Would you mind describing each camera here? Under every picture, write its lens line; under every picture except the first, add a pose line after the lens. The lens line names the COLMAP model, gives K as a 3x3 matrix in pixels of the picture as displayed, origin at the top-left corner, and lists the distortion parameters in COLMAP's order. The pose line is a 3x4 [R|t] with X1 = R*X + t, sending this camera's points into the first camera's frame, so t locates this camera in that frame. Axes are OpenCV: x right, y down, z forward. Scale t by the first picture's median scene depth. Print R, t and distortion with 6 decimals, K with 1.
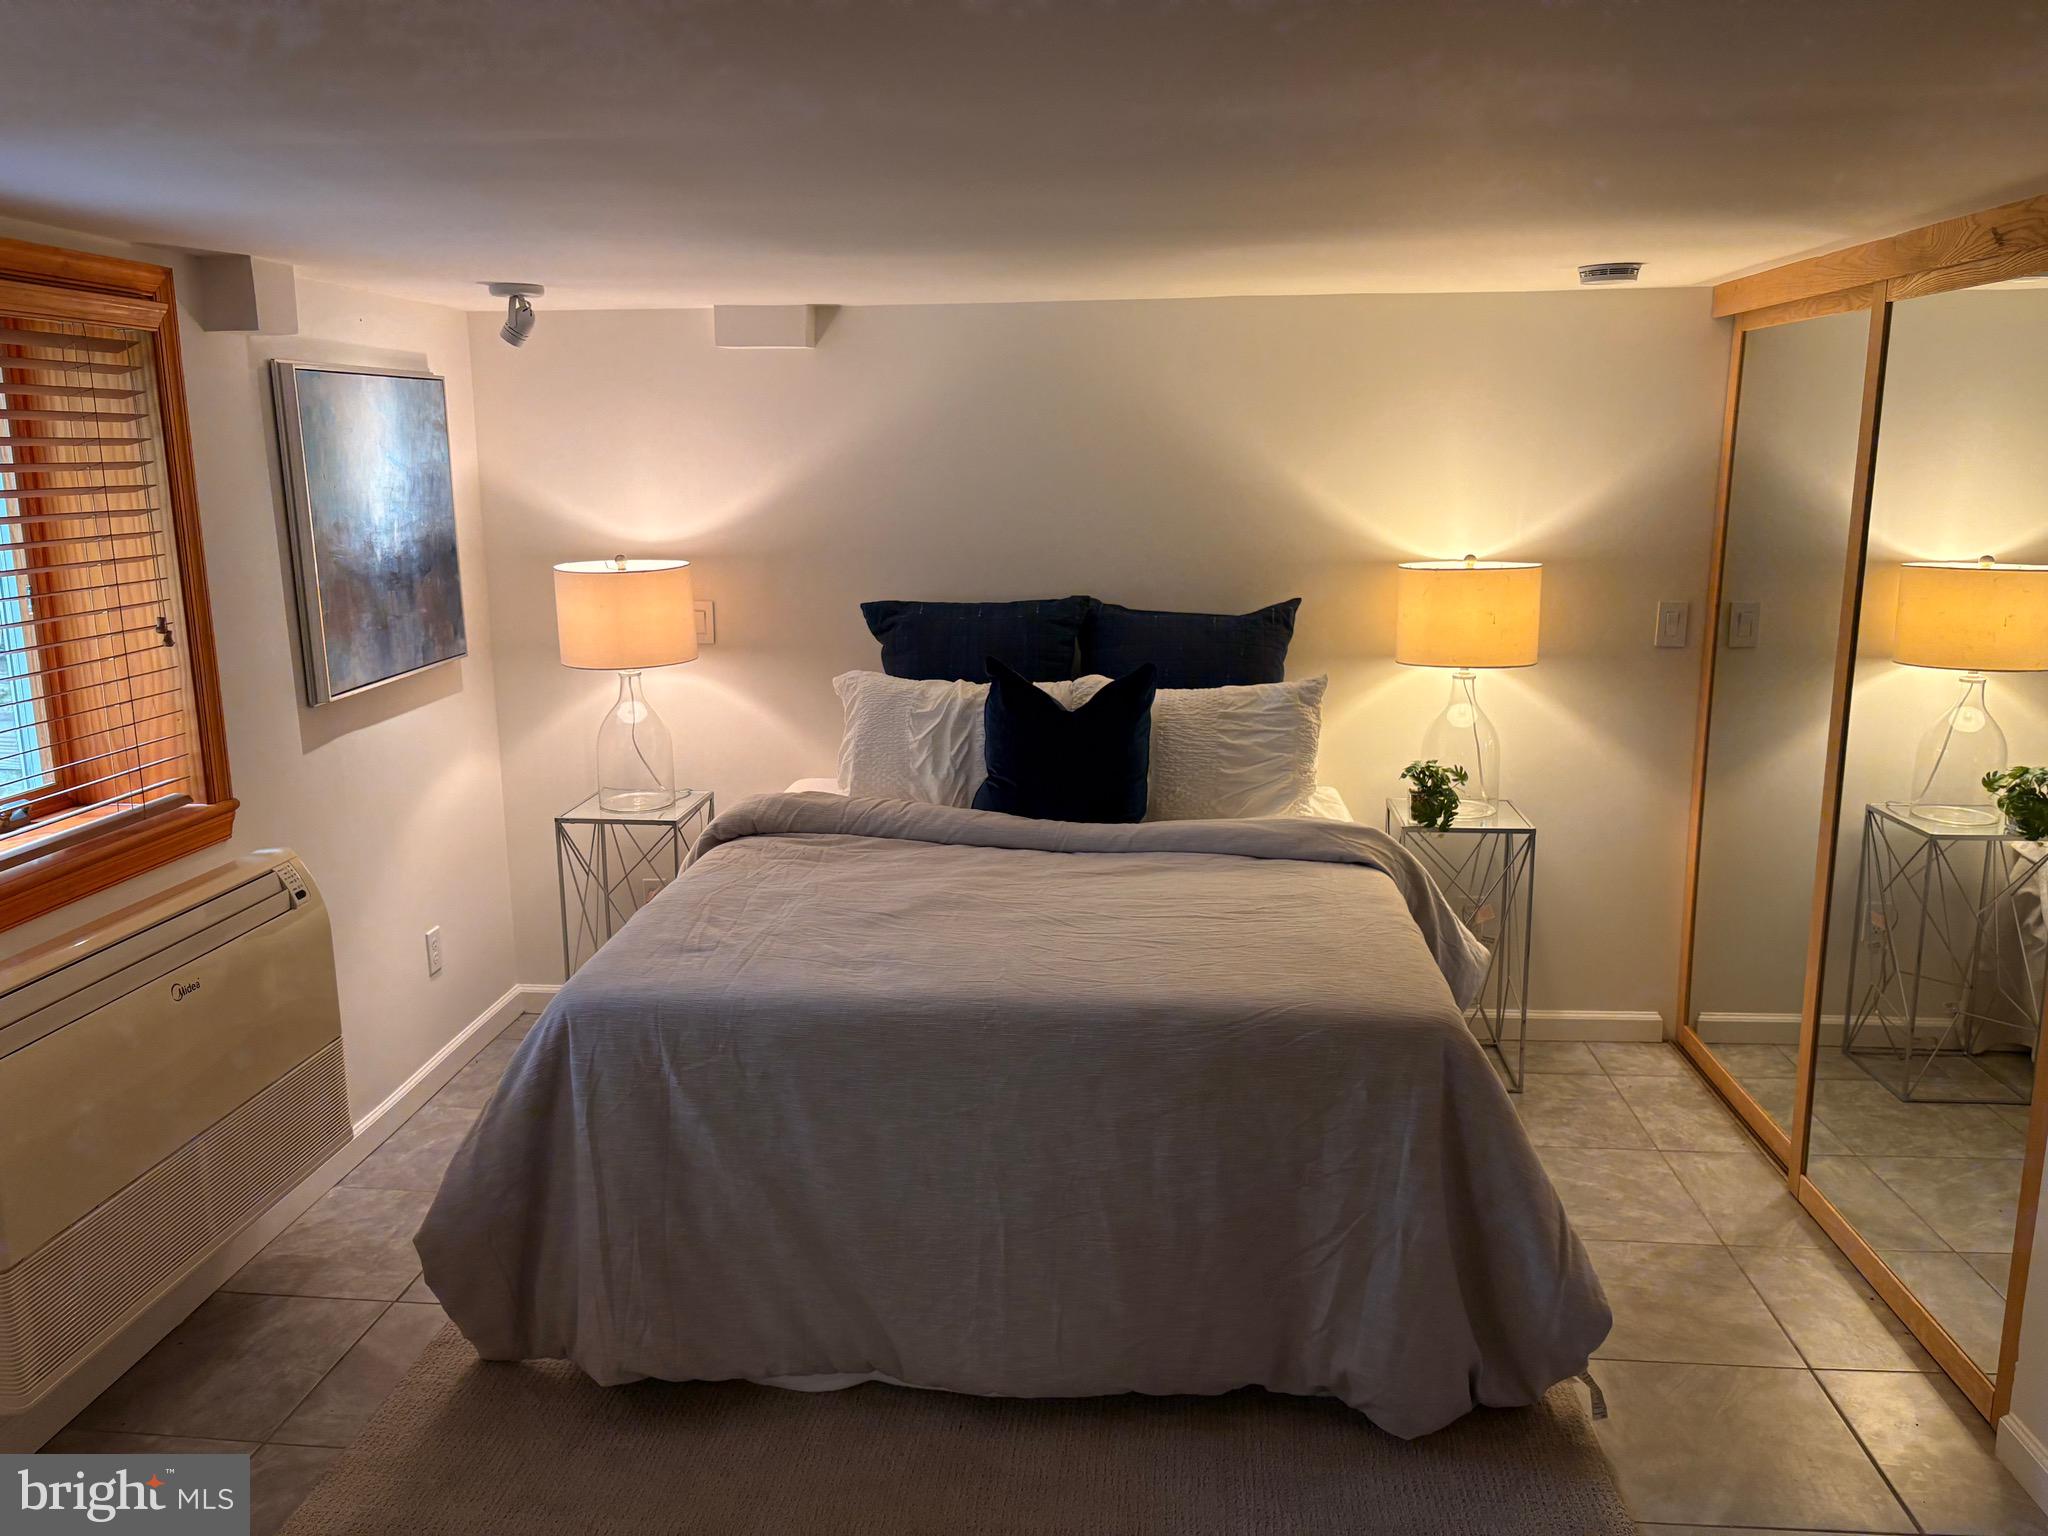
lens RADIAL K [[1555.6, 0, 1023.6], [0, 1555.6, 773.0], [0, 0, 1]] dist [0.012386, 0.004919]
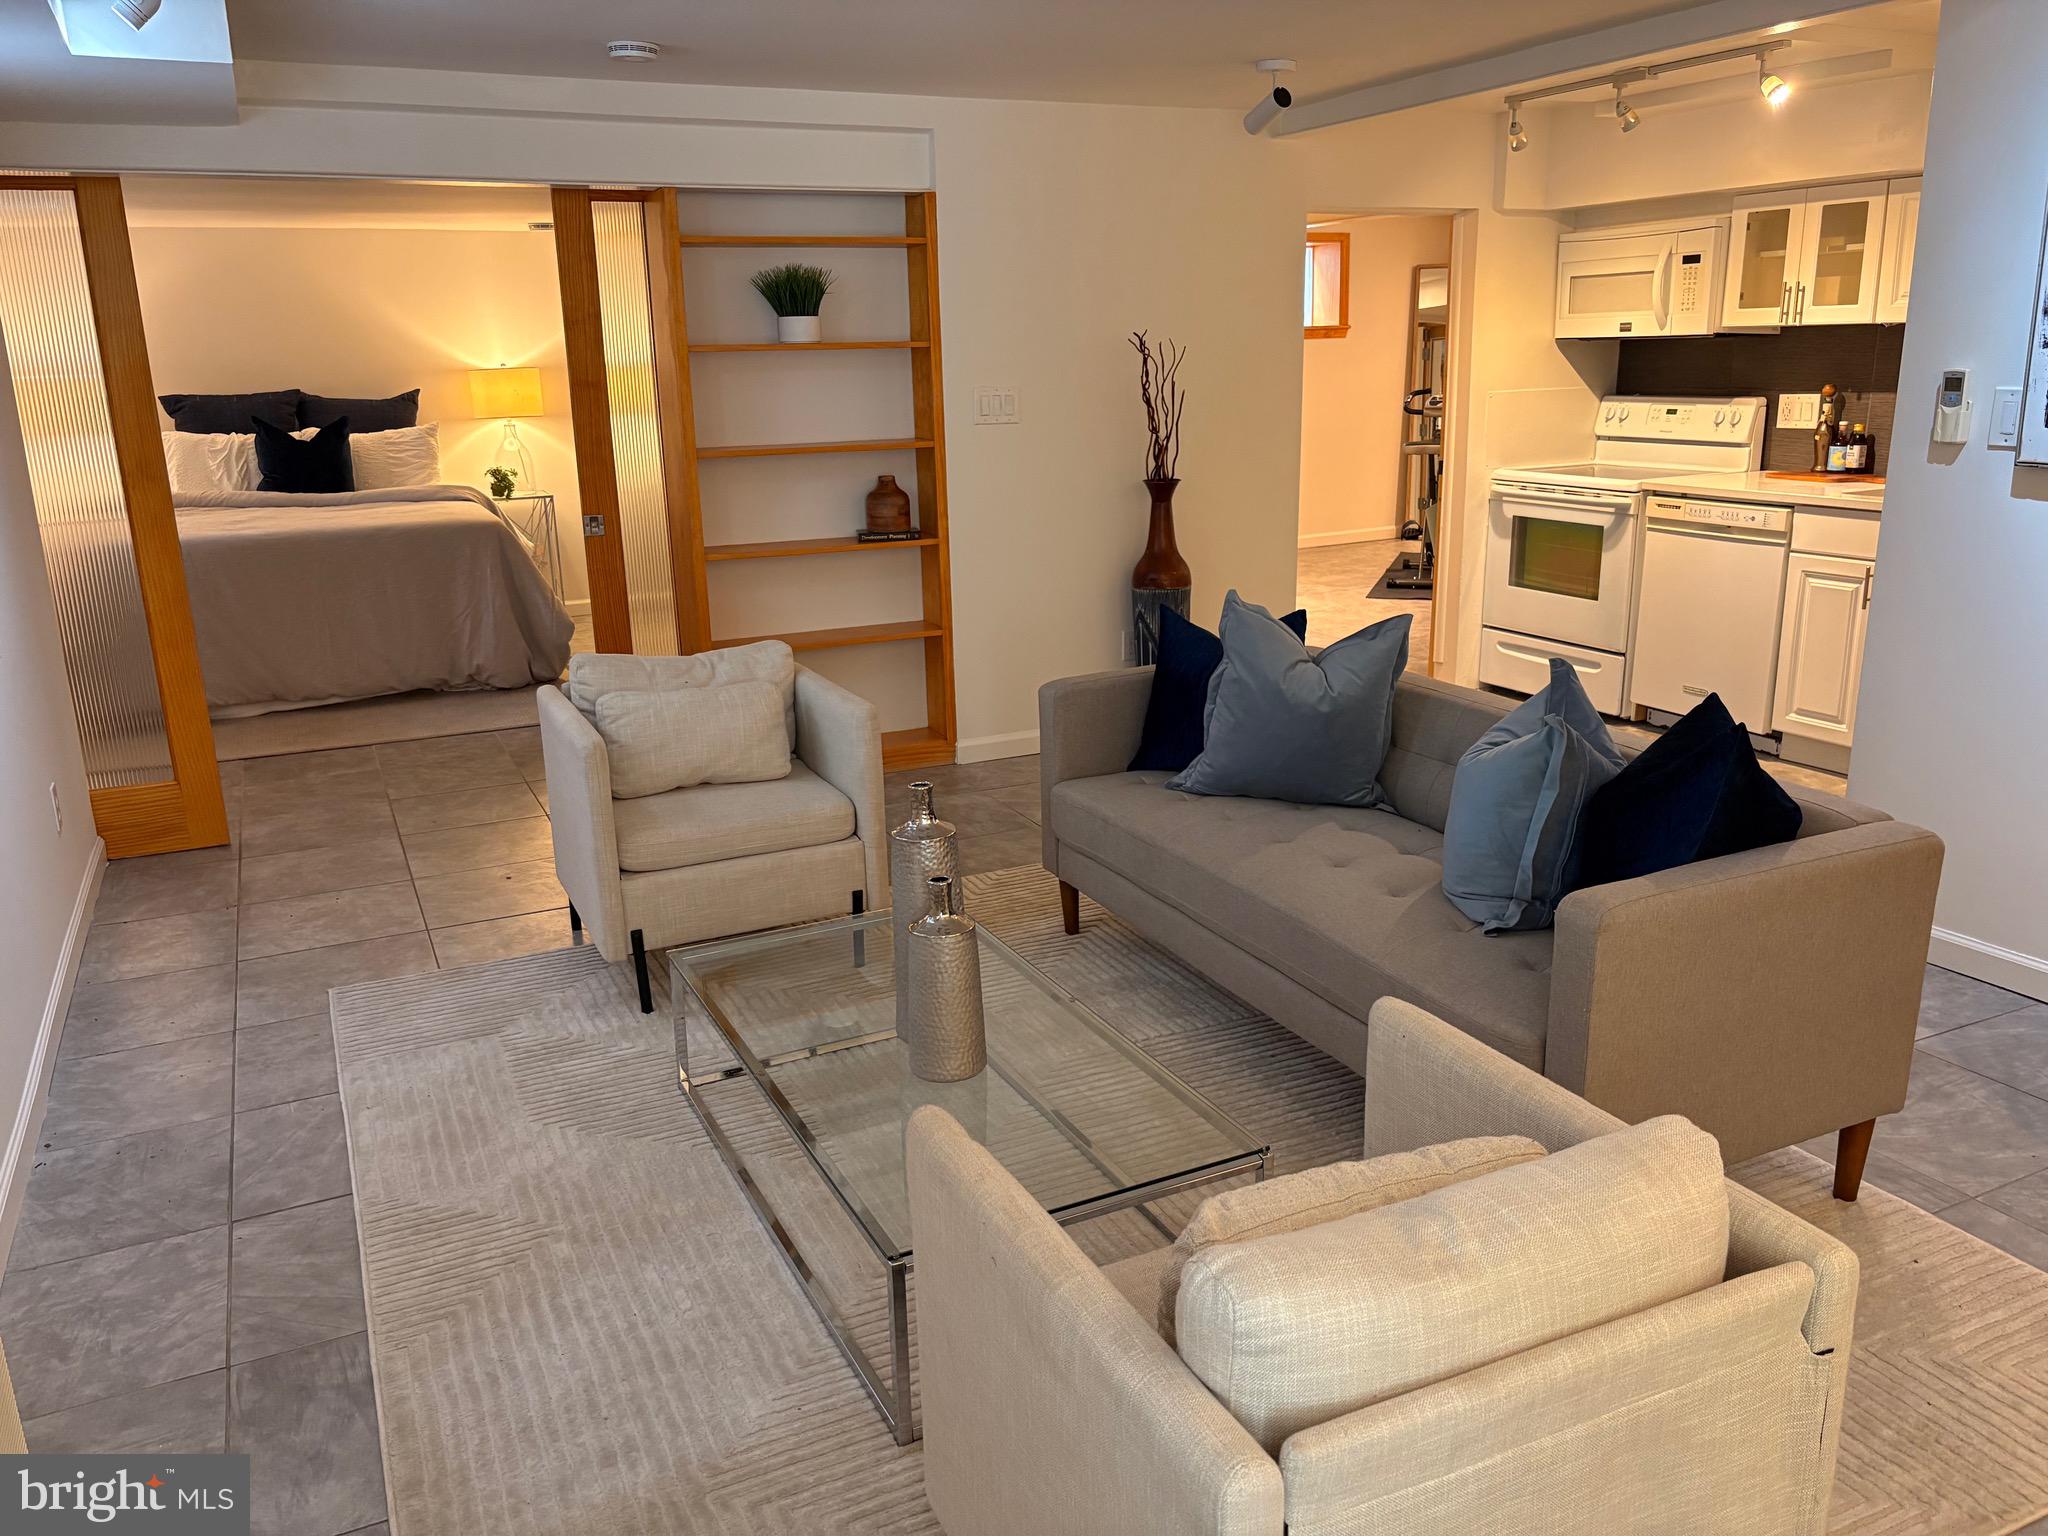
lens RADIAL K [[1555.6, 0, 1029.1], [0, 1555.6, 763.1], [0, 0, 1]] dist [0.012386, 0.004919]
pose [[0.857807, -0.133112, 0.496435, -0.212003], [0.106055, 0.990936, 0.082449, 0.288361], [-0.502911, -0.018076, 0.864149, -1.145288]]
